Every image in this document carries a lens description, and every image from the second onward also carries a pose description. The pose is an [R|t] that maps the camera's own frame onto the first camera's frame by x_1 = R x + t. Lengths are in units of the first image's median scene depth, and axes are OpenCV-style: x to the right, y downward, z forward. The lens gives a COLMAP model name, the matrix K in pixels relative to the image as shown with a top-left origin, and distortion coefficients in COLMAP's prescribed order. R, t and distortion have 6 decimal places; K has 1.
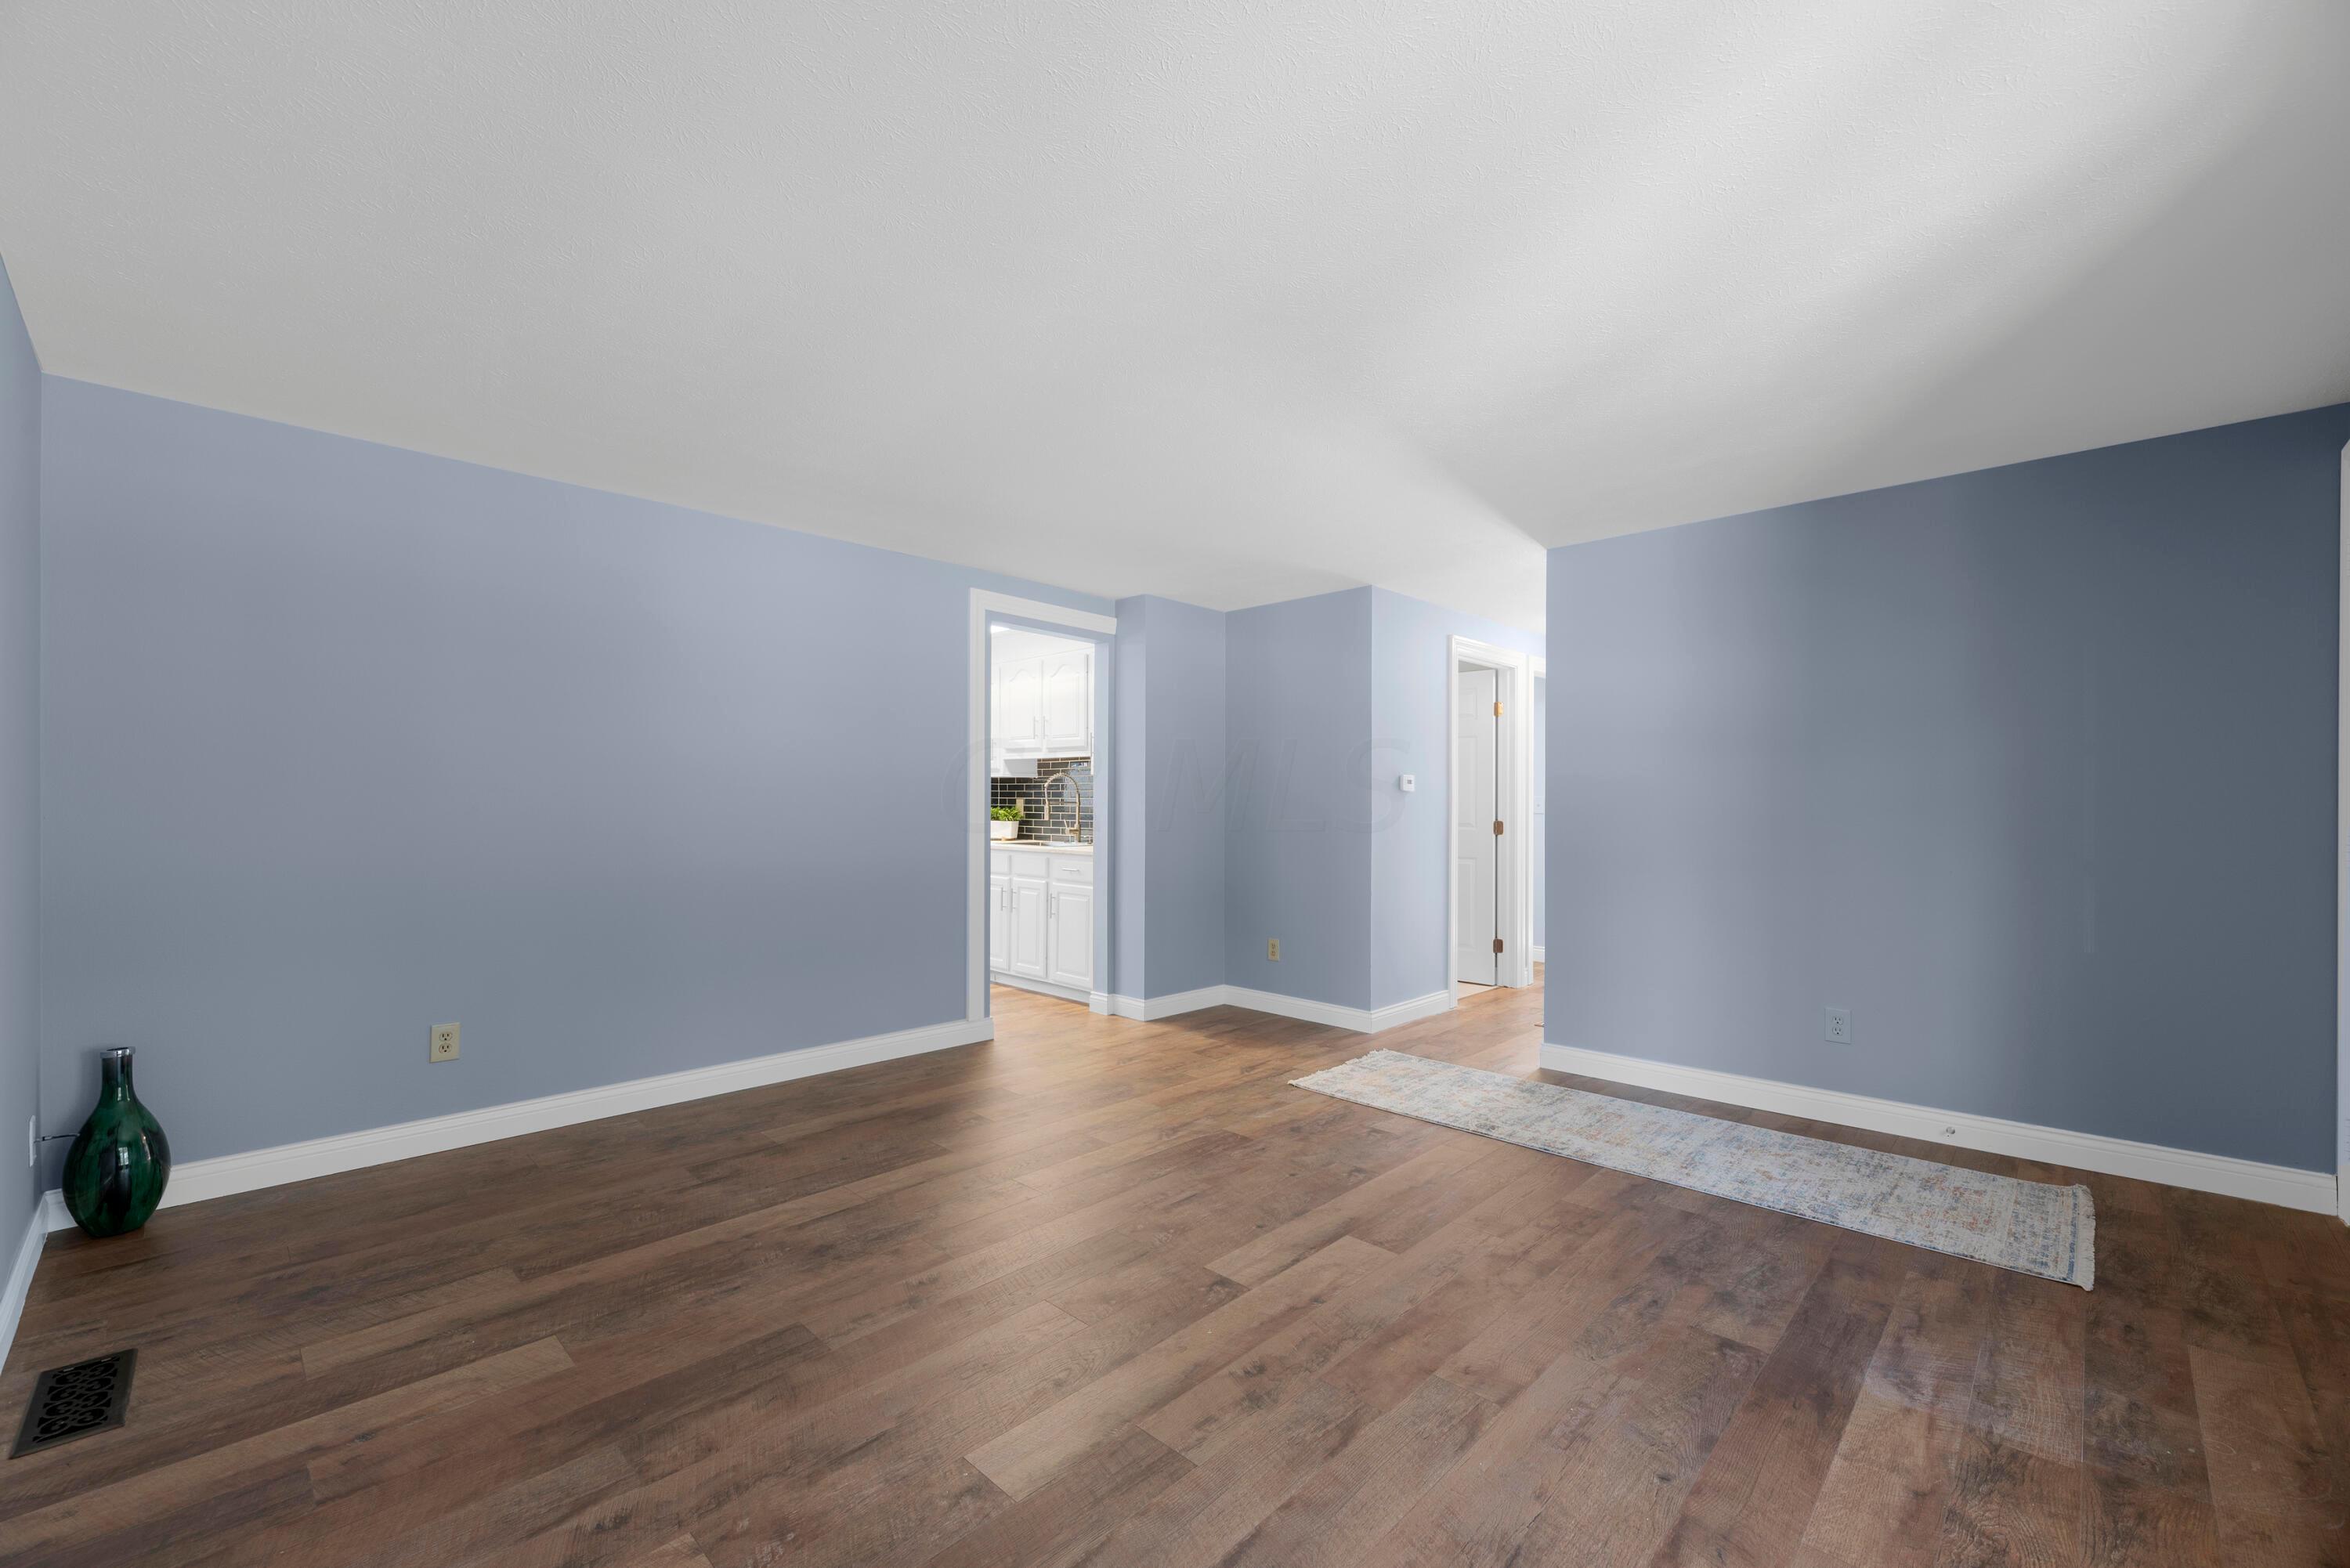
lens RADIAL K [[959.0, 0, 1163.8], [0, 959.0, 782.2], [0, 0, 1]] dist [-0.008202, 0.000503]
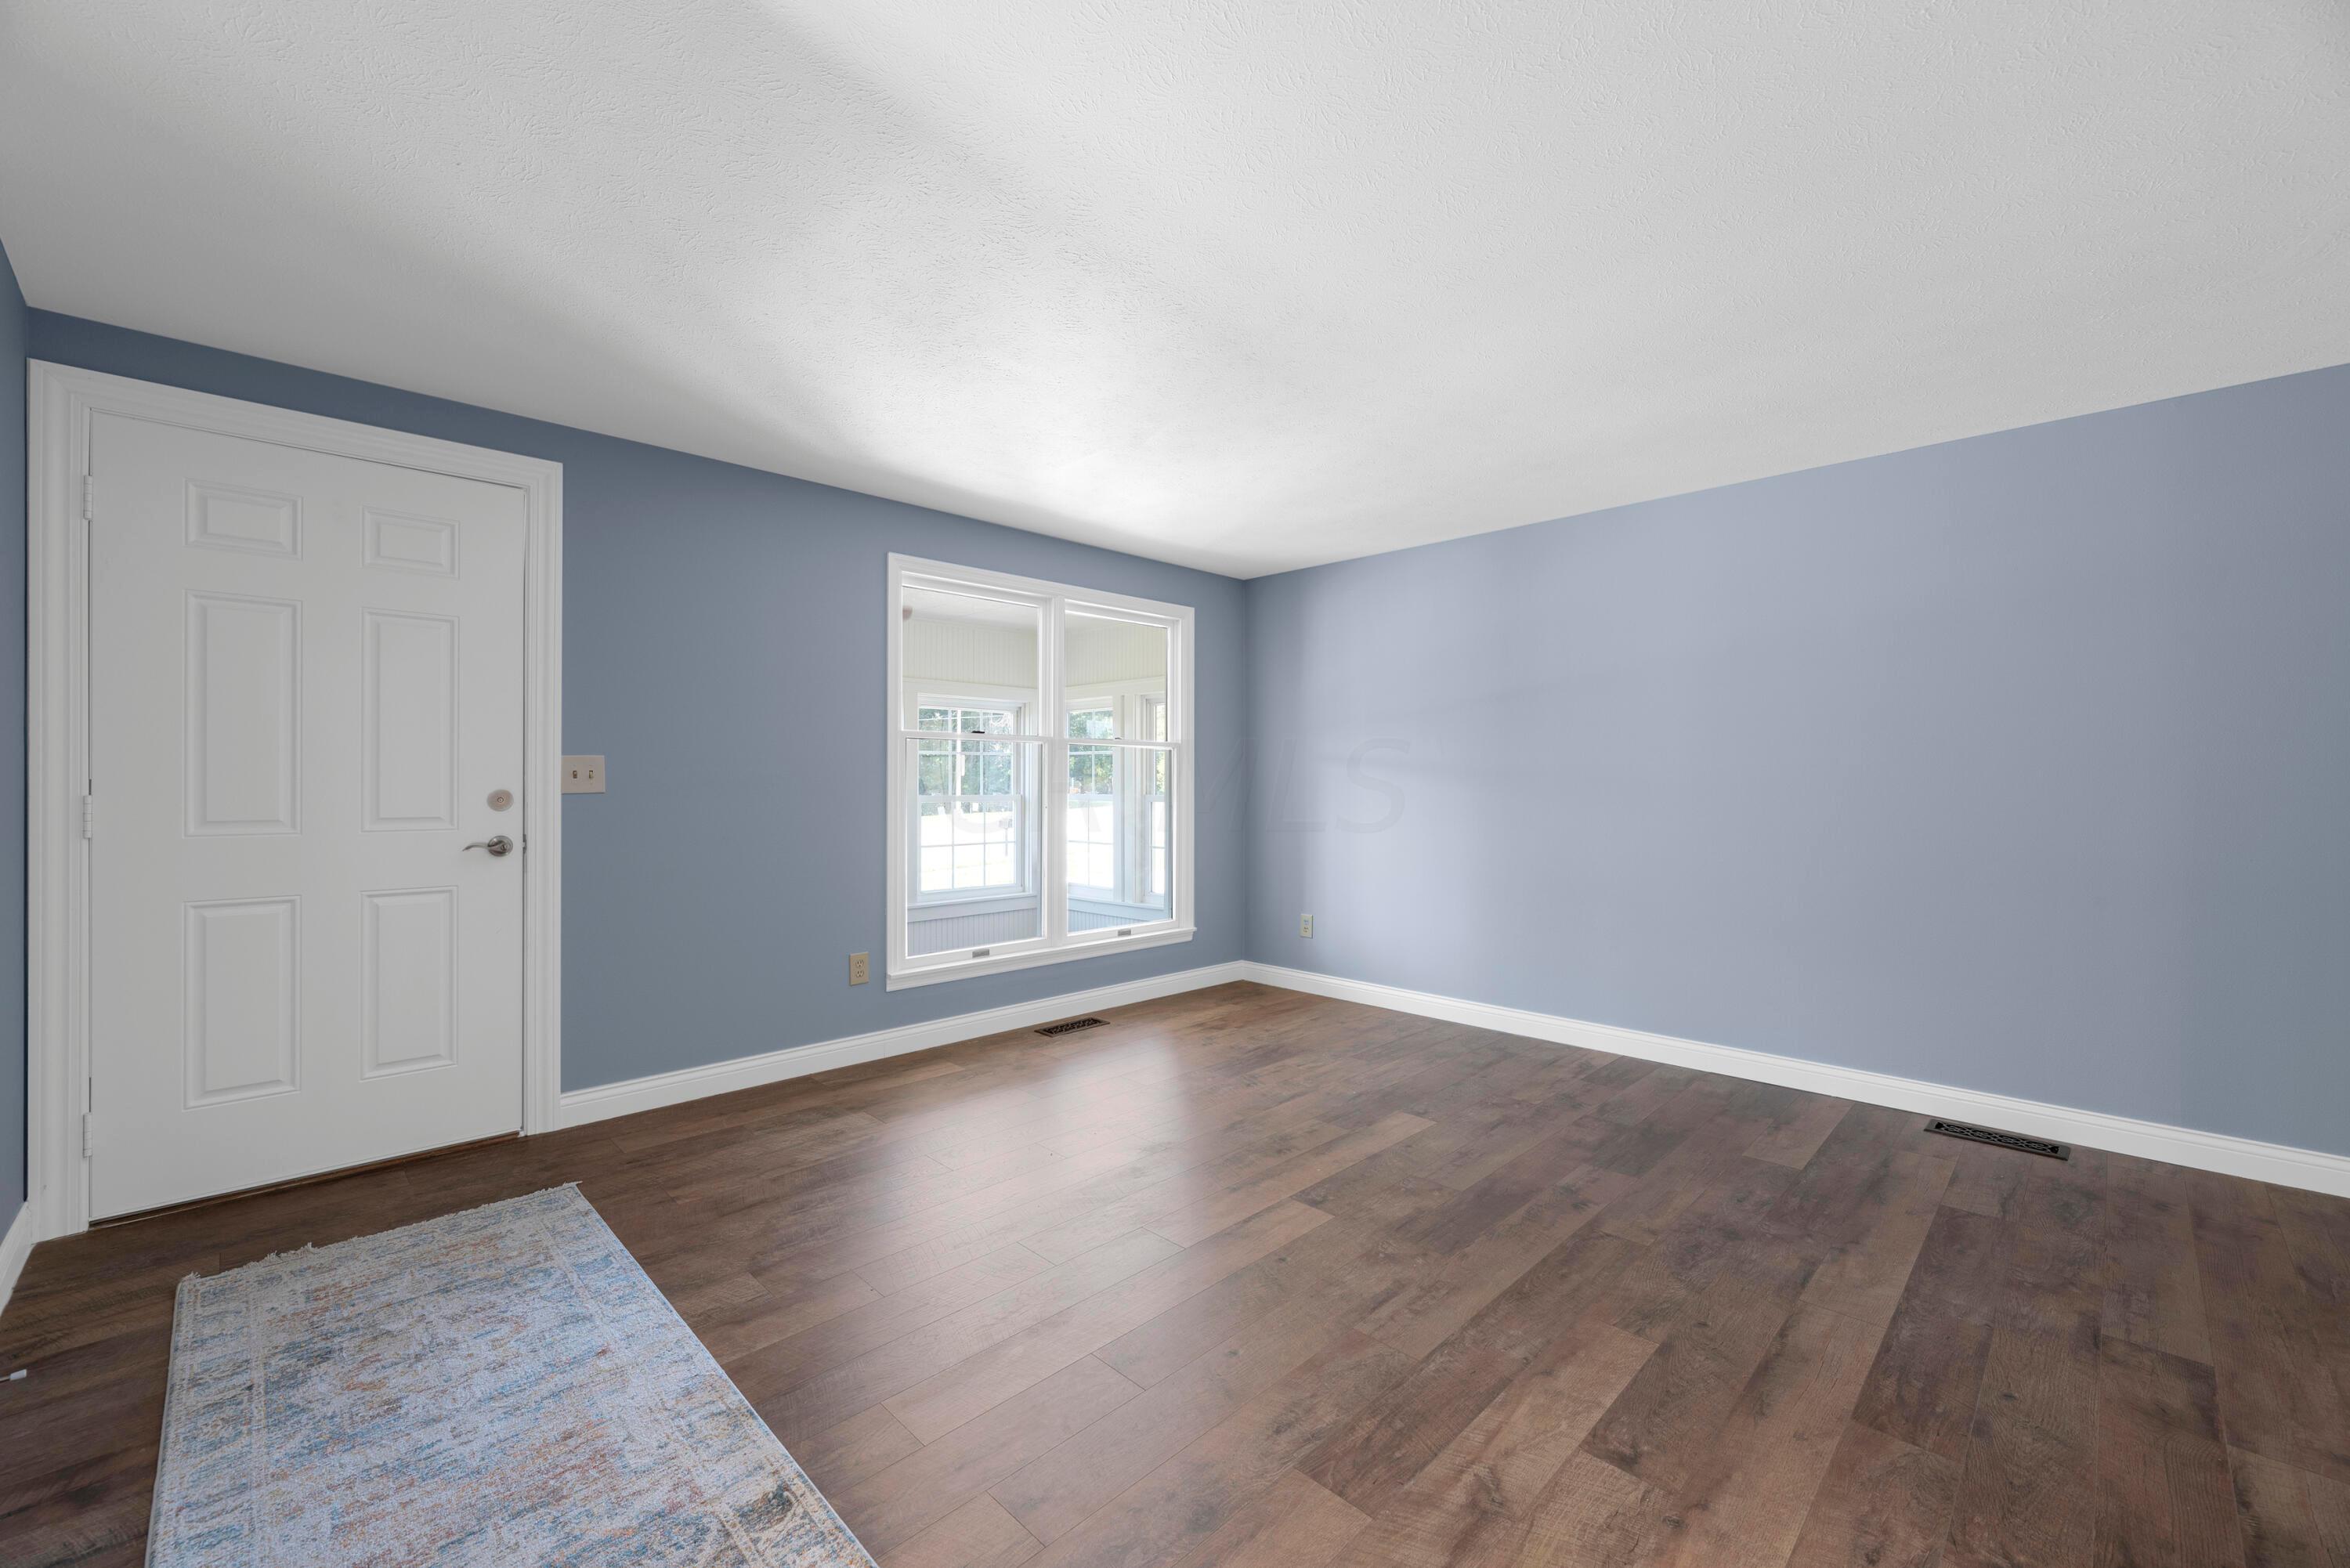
lens RADIAL K [[959.0, 0, 1159.8], [0, 959.0, 794.8], [0, 0, 1]] dist [-0.008202, 0.000503]
pose [[-0.999805, -0.005387, 0.018987, 0.217395], [-0.005502, 0.999967, -0.006011, 0.051448], [-0.018954, -0.006115, -0.999802, 2.064223]]
